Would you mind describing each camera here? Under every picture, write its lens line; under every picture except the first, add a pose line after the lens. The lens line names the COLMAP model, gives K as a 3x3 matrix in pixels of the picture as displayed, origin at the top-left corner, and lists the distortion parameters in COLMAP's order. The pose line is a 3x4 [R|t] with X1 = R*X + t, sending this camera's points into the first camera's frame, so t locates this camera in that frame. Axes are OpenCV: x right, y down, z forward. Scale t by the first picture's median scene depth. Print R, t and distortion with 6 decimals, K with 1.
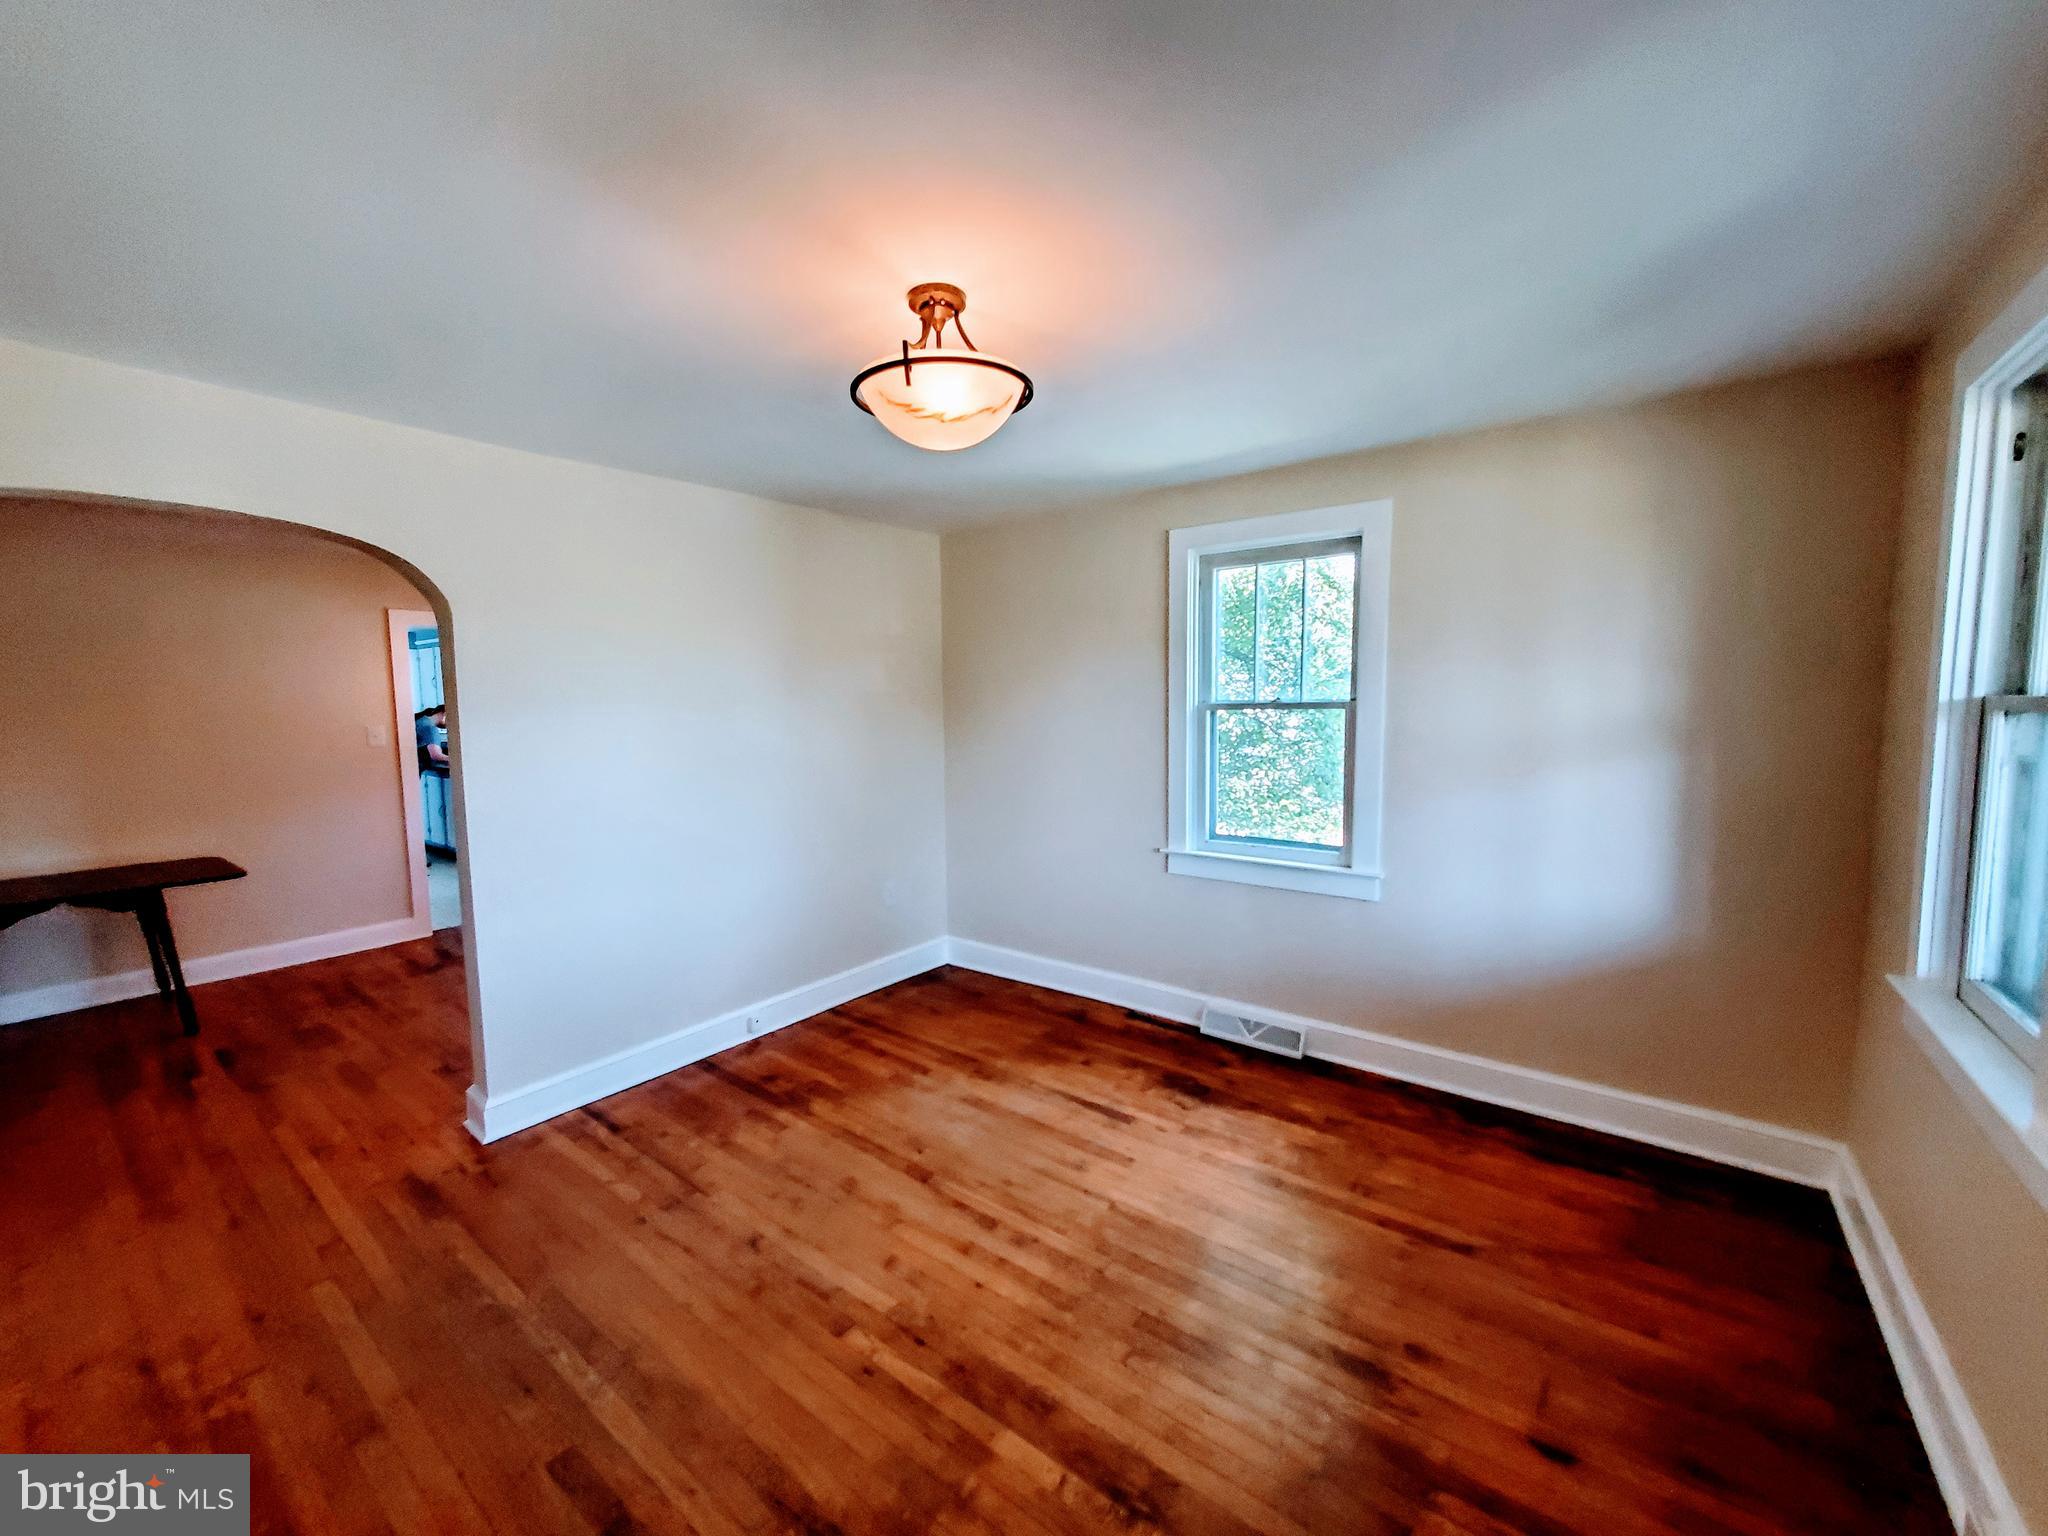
lens RADIAL K [[799.2, 0, 1026.3], [0, 799.2, 771.9], [0, 0, 1]] dist [-0.000643, 0.000117]
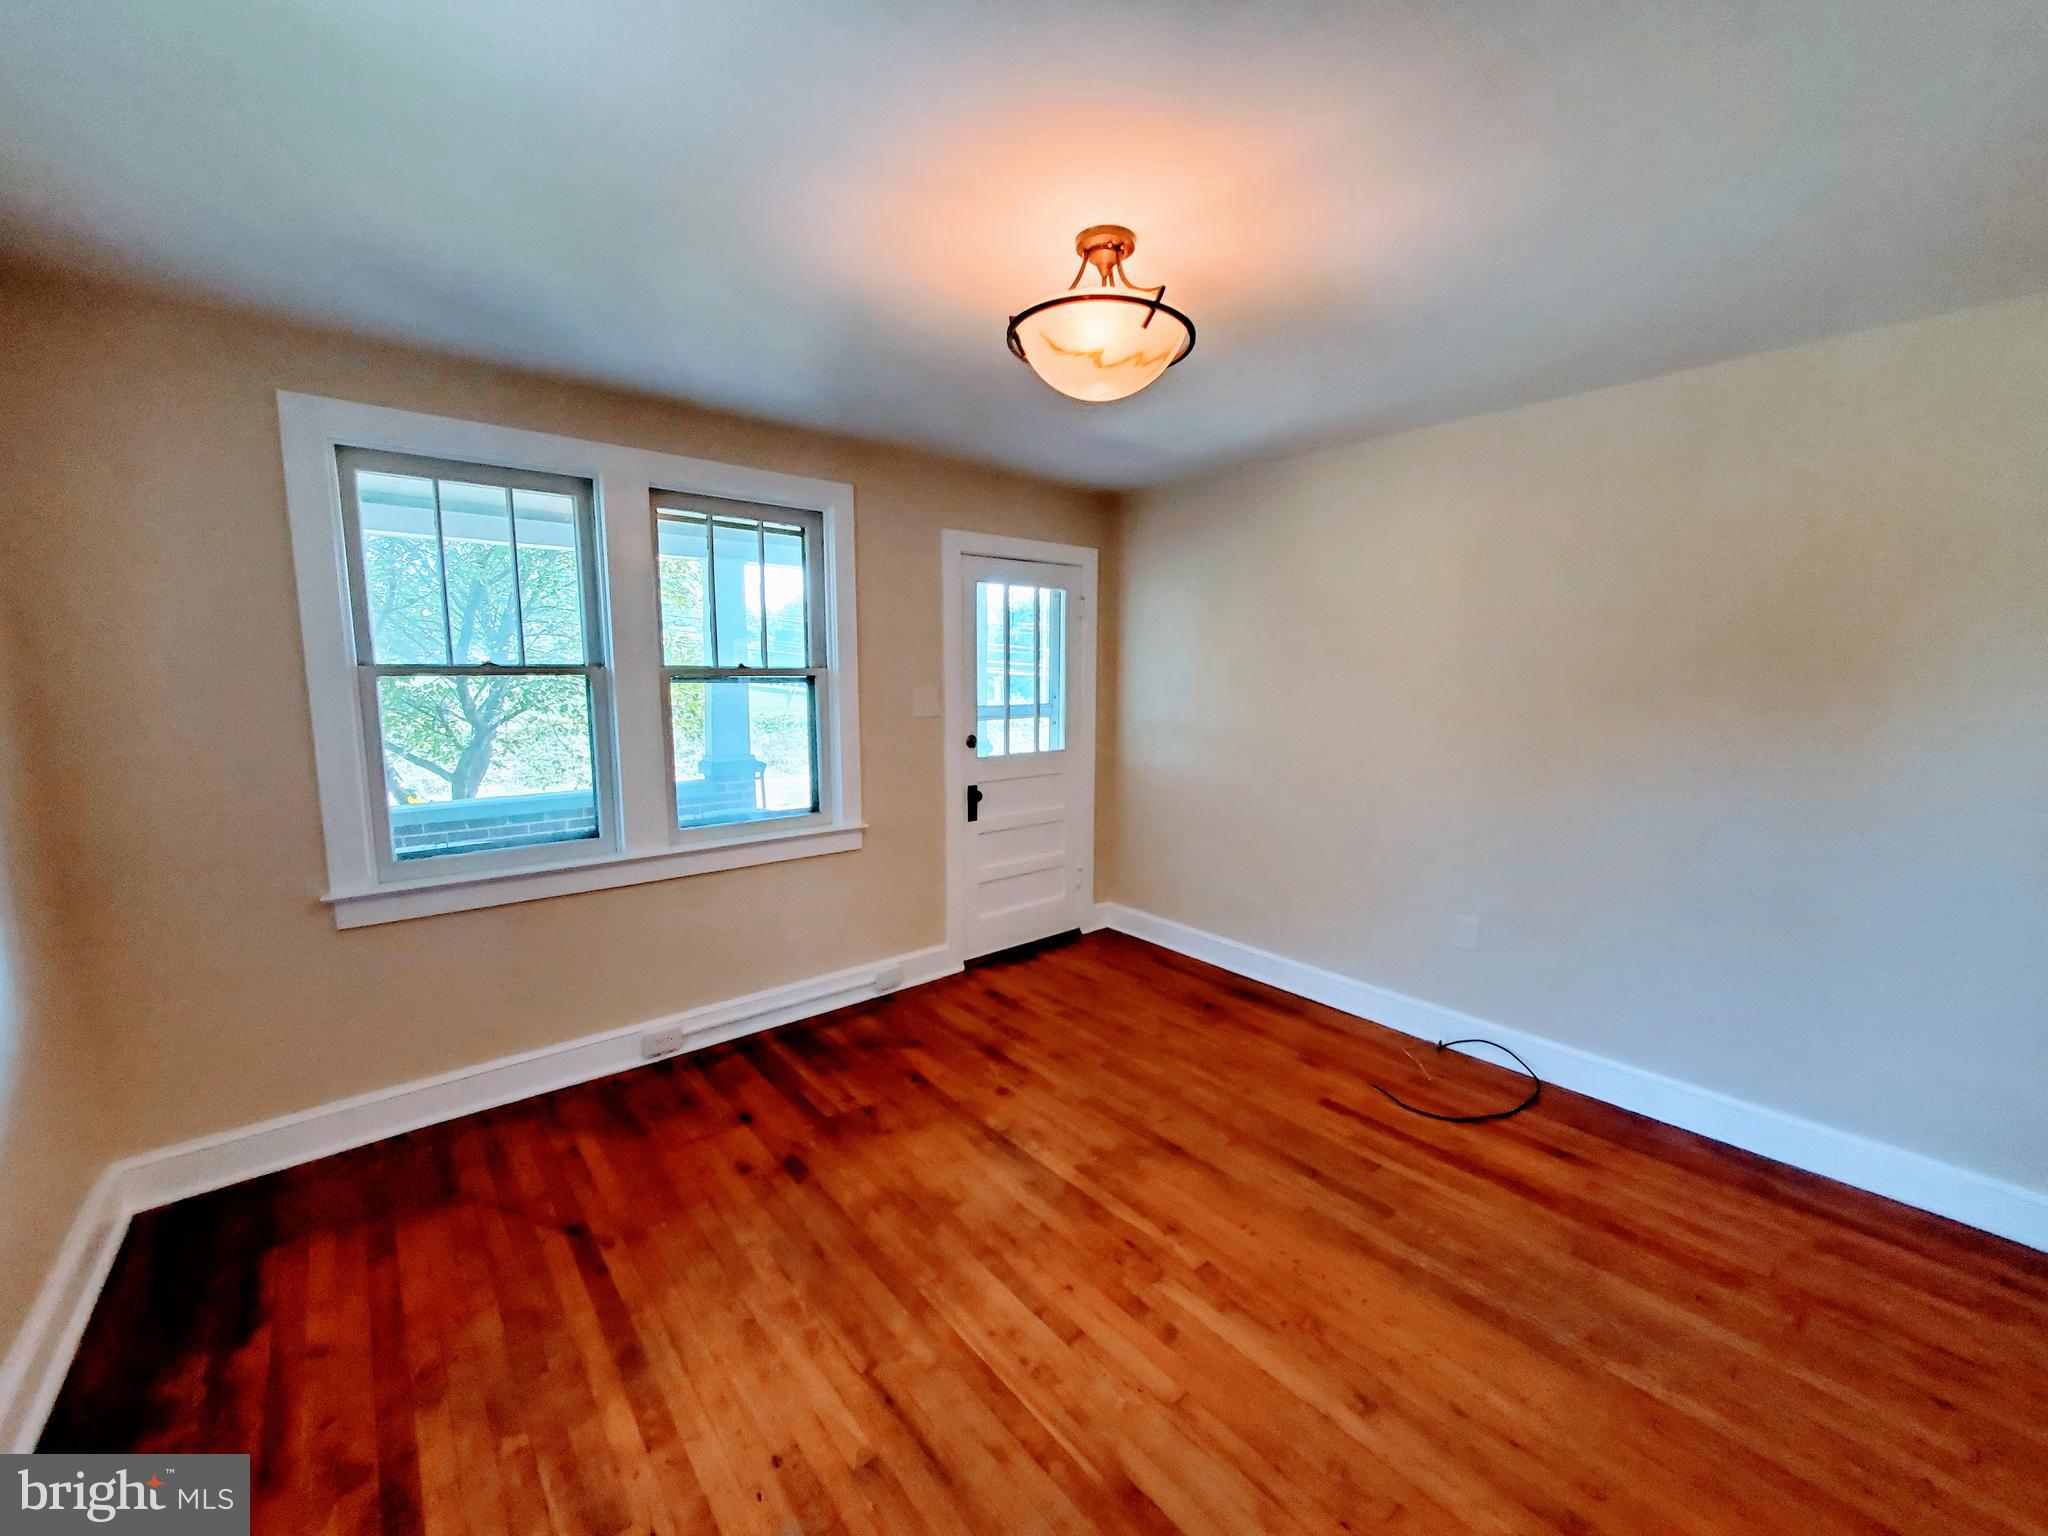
lens RADIAL K [[807.2, 0, 1023.6], [0, 807.2, 770.5], [0, 0, 1]] dist [0.005657, 0.000043]
pose [[-0.976631, -0.015365, 0.214373, -0.174296], [0.029901, 0.978028, 0.206319, -0.127261], [-0.212833, 0.207907, -0.954713, 1.556462]]
